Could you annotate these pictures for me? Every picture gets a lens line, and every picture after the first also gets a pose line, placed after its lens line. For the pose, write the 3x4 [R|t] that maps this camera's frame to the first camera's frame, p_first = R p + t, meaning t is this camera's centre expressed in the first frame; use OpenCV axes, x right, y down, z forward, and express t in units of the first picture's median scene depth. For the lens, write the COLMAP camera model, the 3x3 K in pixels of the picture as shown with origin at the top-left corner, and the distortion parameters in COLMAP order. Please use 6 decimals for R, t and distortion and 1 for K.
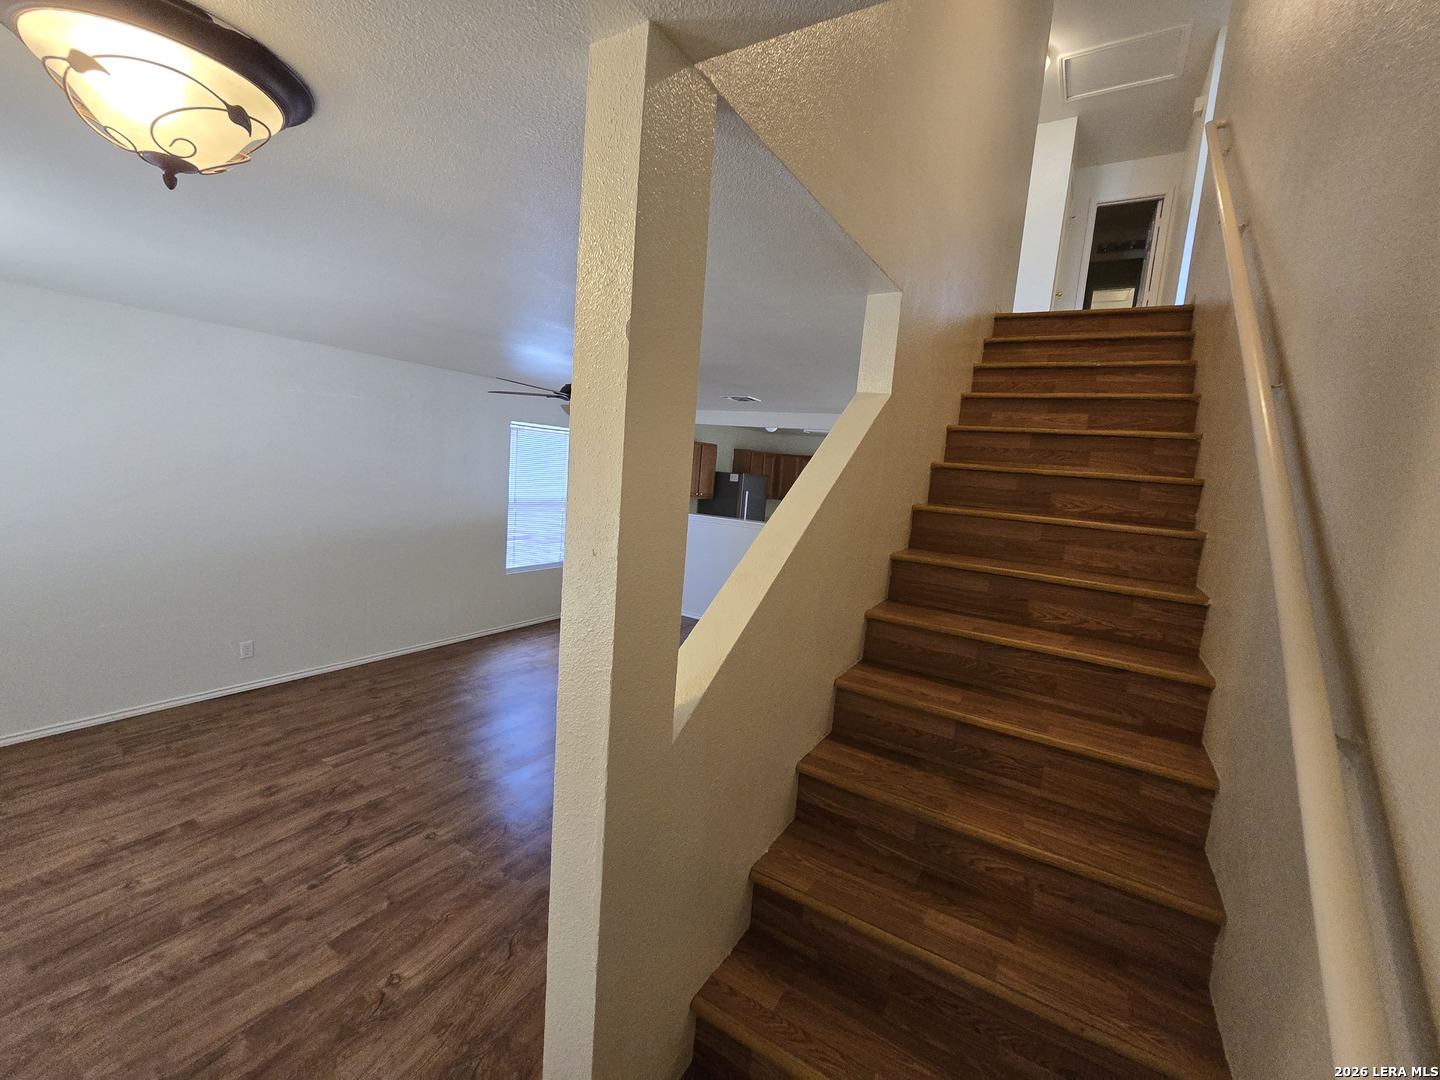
lens RADIAL K [[590.4, 0, 720.0], [0, 590.4, 540.0], [0, 0, 1]] dist [-0.001629, -0.000125]
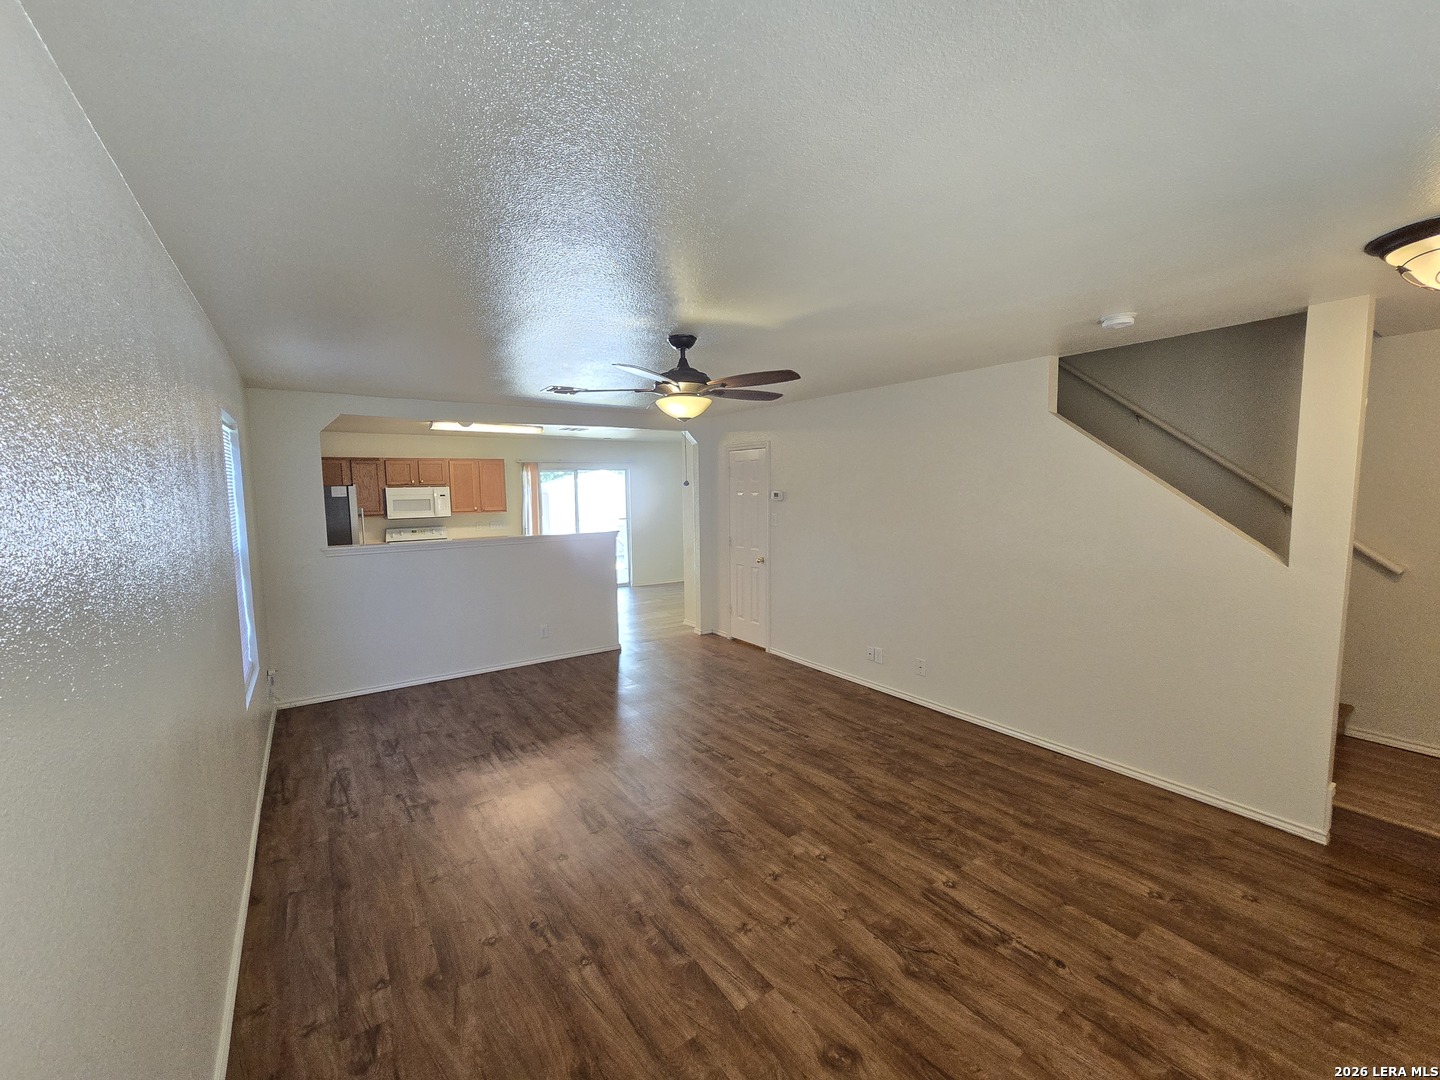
lens RADIAL K [[596.0, 0, 721.8], [0, 596.0, 540.6], [0, 0, 1]] dist [-0.001398, 0.000456]
pose [[0.402572, -0.165088, 0.900379, -1.217461], [0.157214, 0.981457, 0.109661, -0.147198], [-0.901787, 0.097406, 0.421061, 0.790372]]
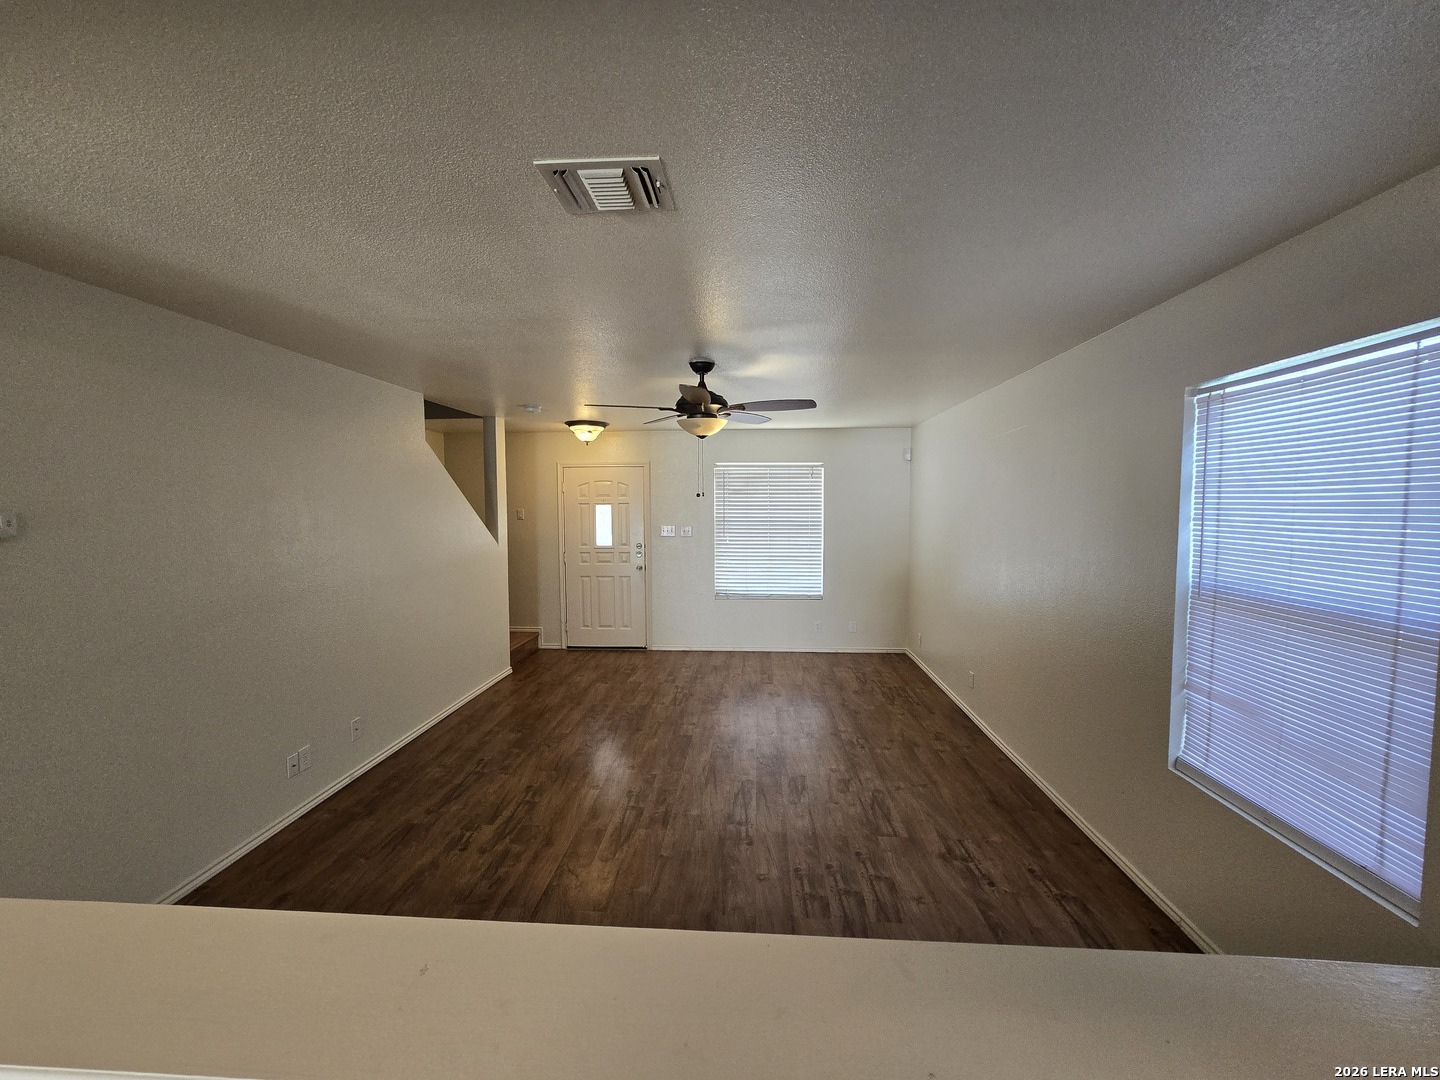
lens RADIAL K [[596.0, 0, 721.8], [0, 596.0, 540.6], [0, 0, 1]] dist [-0.001398, 0.000456]
pose [[-0.880087, -0.049700, -0.472204, 0.196356], [-0.125831, 0.983361, 0.131024, -0.210043], [0.457835, 0.174730, -0.871698, 2.286856]]
